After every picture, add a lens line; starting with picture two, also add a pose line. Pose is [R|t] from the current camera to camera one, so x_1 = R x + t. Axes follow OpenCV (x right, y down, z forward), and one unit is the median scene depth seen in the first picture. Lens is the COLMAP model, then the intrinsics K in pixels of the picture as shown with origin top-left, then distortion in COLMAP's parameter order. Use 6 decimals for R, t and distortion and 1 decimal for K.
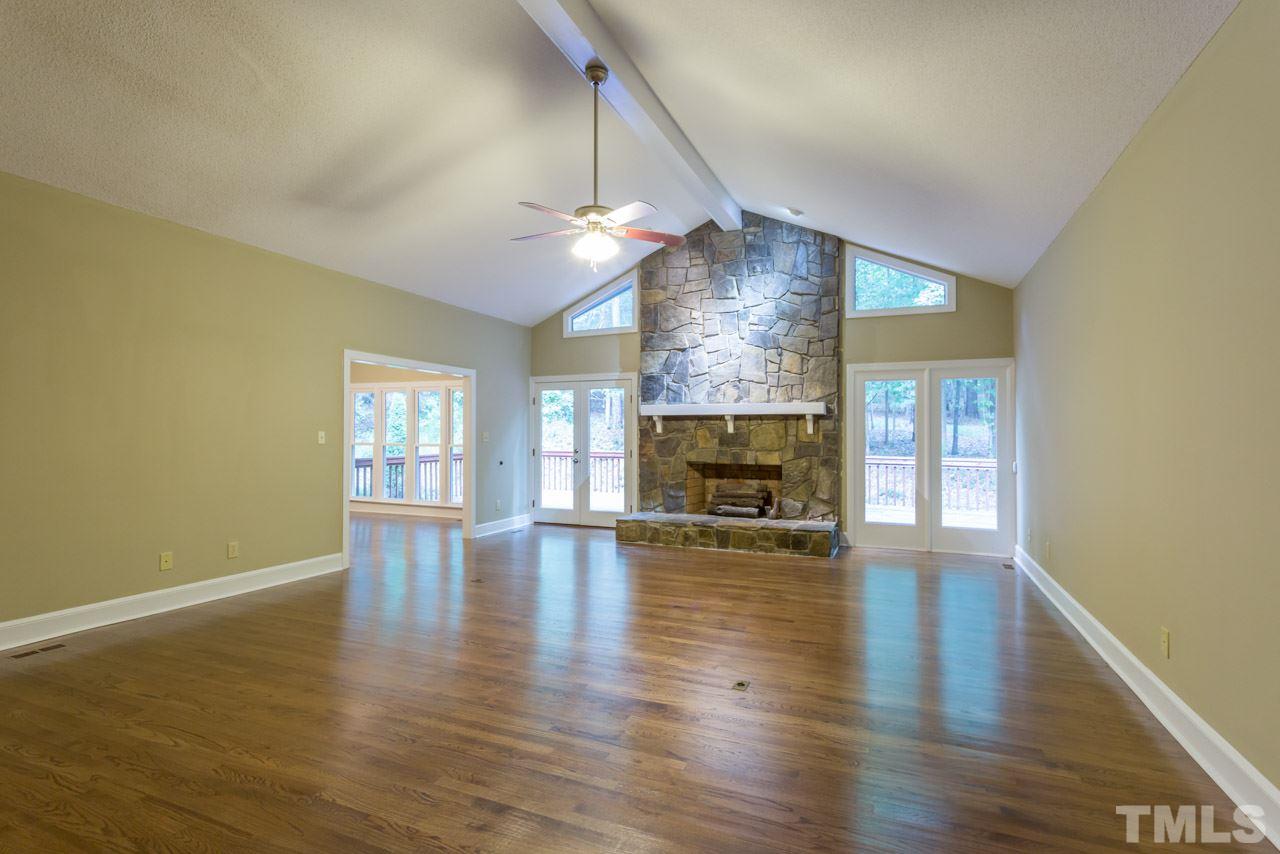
lens RADIAL K [[615.1, 0, 630.8], [0, 615.1, 429.2], [0, 0, 1]] dist [-0.017886, 0.001210]
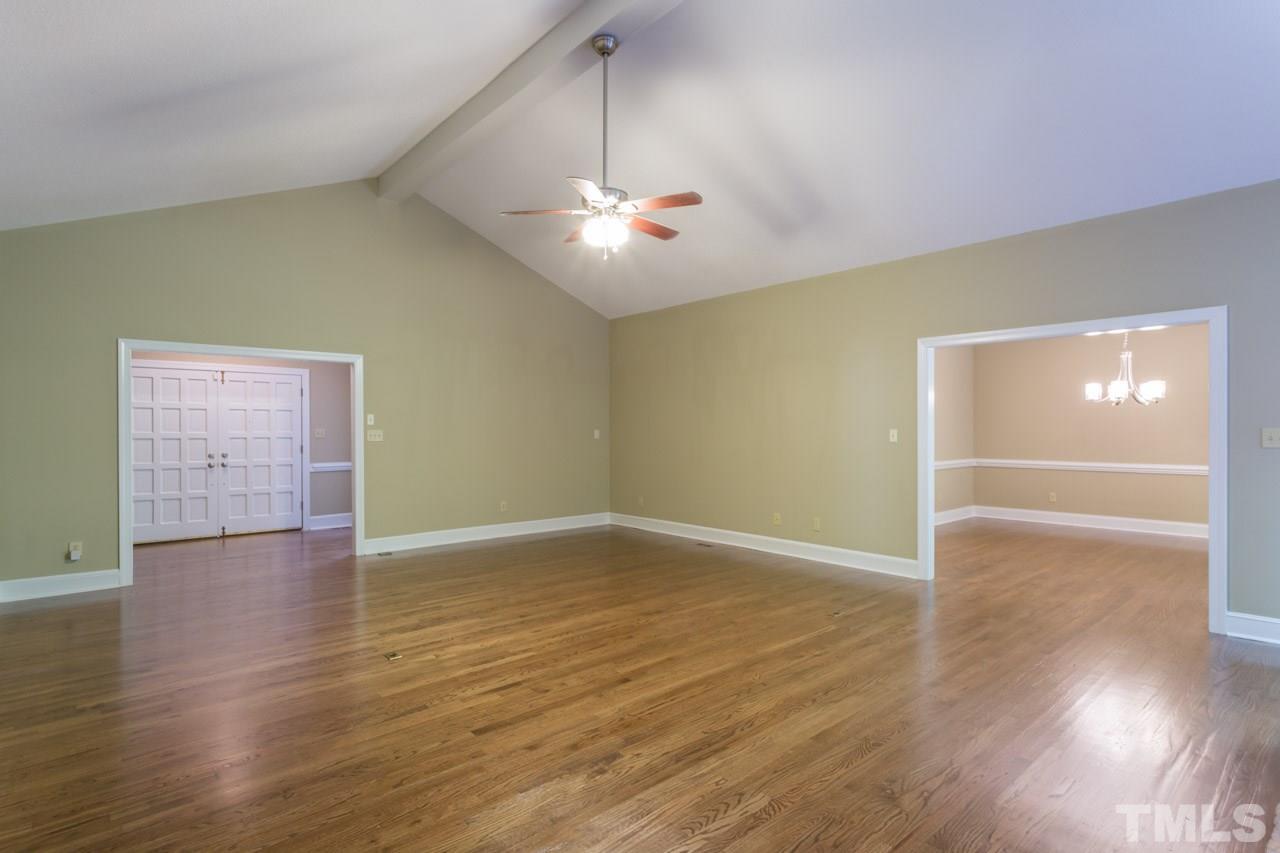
lens RADIAL K [[615.1, 0, 635.0], [0, 615.1, 428.9], [0, 0, 1]] dist [-0.017886, 0.001210]
pose [[-0.416273, -0.001698, -0.909238, 0.766208], [0.009951, 0.999930, -0.006423, 0.008552], [0.909185, -0.011722, -0.416227, 1.413665]]
